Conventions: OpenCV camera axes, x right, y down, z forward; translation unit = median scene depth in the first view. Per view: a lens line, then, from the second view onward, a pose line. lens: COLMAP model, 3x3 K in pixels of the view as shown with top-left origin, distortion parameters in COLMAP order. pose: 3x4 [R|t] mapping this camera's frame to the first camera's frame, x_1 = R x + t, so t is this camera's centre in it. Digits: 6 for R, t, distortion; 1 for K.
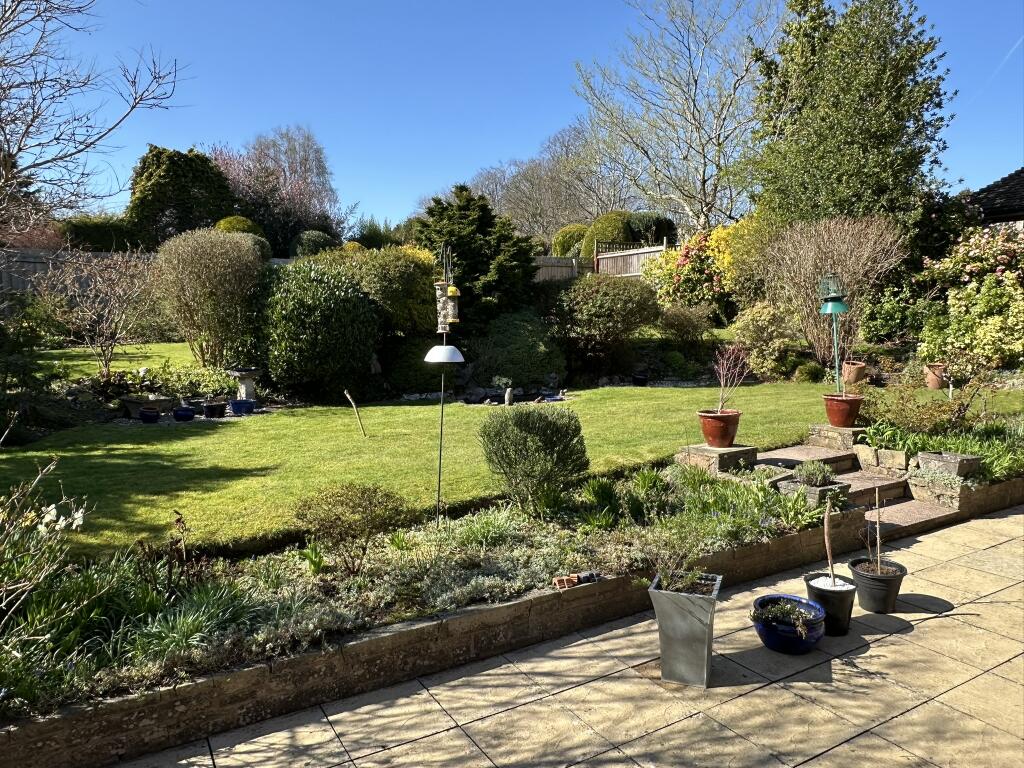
lens RADIAL K [[716.8, 0, 512.0], [0, 716.8, 384.0], [0, 0, 1]] dist [0.009345, -0.009119]
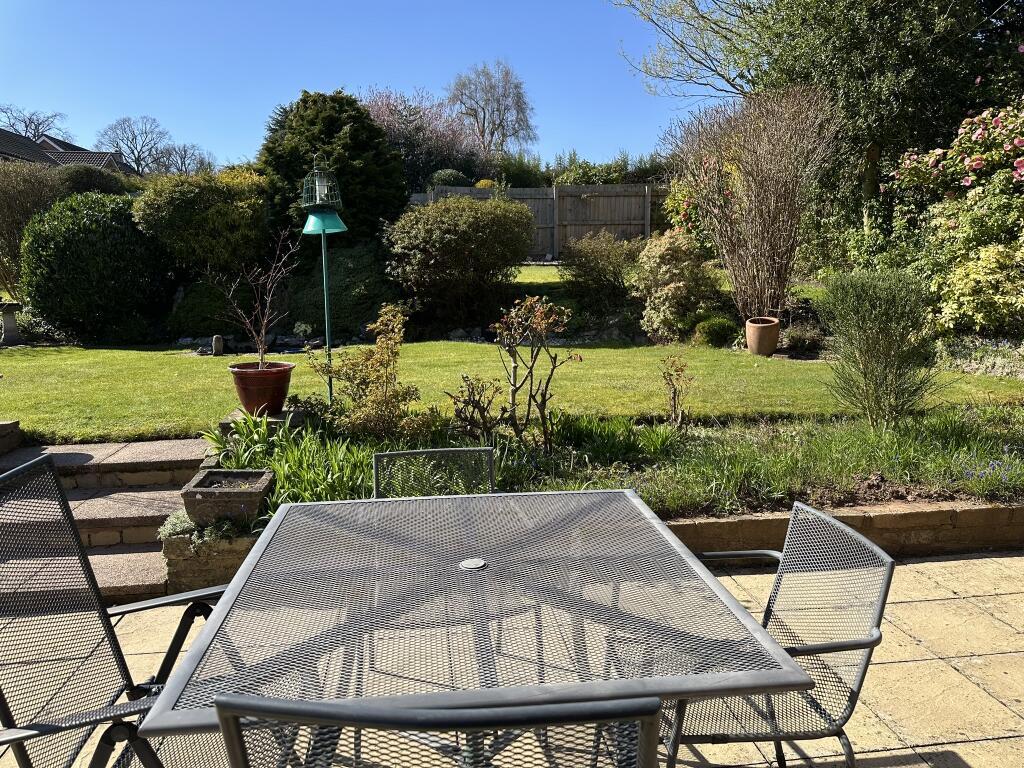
lens RADIAL K [[742.8, 0, 512.0], [0, 742.8, 384.0], [0, 0, 1]] dist [-0.001297, -0.002003]
pose [[0.915060, 0.065523, -0.397960, 0.567880], [-0.039068, 0.996475, 0.074236, -0.013174], [0.401422, -0.052383, 0.914394, 0.303019]]
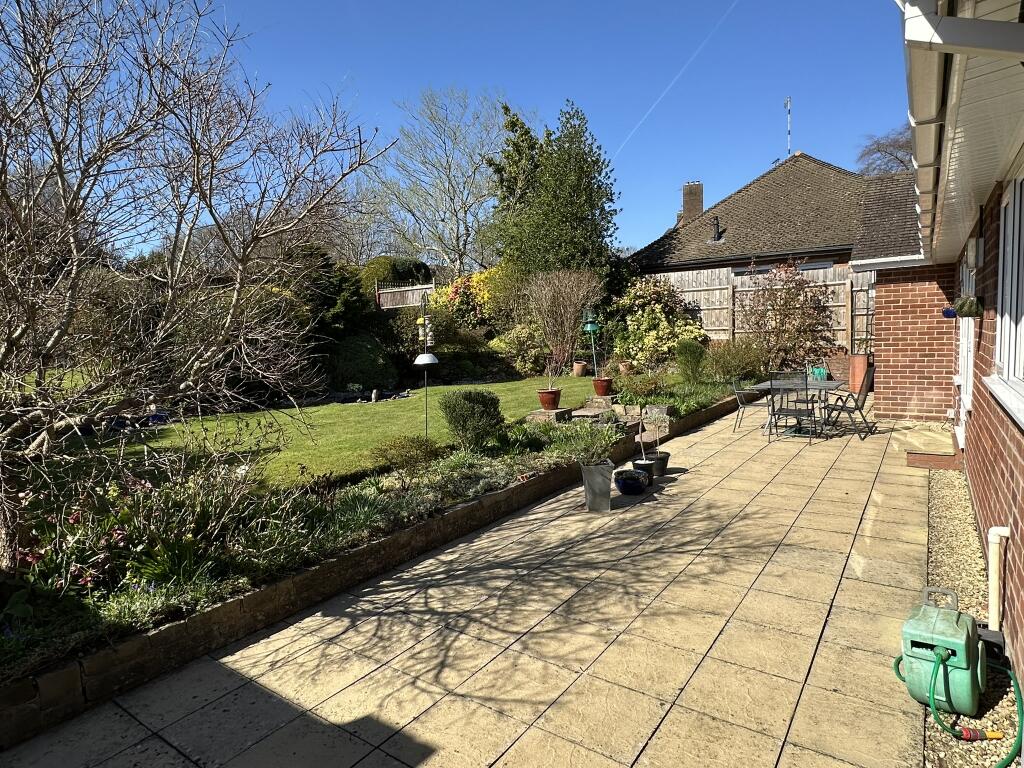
lens RADIAL K [[592.2, 0, 512.0], [0, 592.2, 384.0], [0, 0, 1]] dist [0.003459, 0.000151]
pose [[0.913797, -0.056627, 0.402203, -0.196474], [0.063279, 0.997991, -0.003259, 0.013810], [-0.401211, 0.028429, 0.915545, -0.136876]]
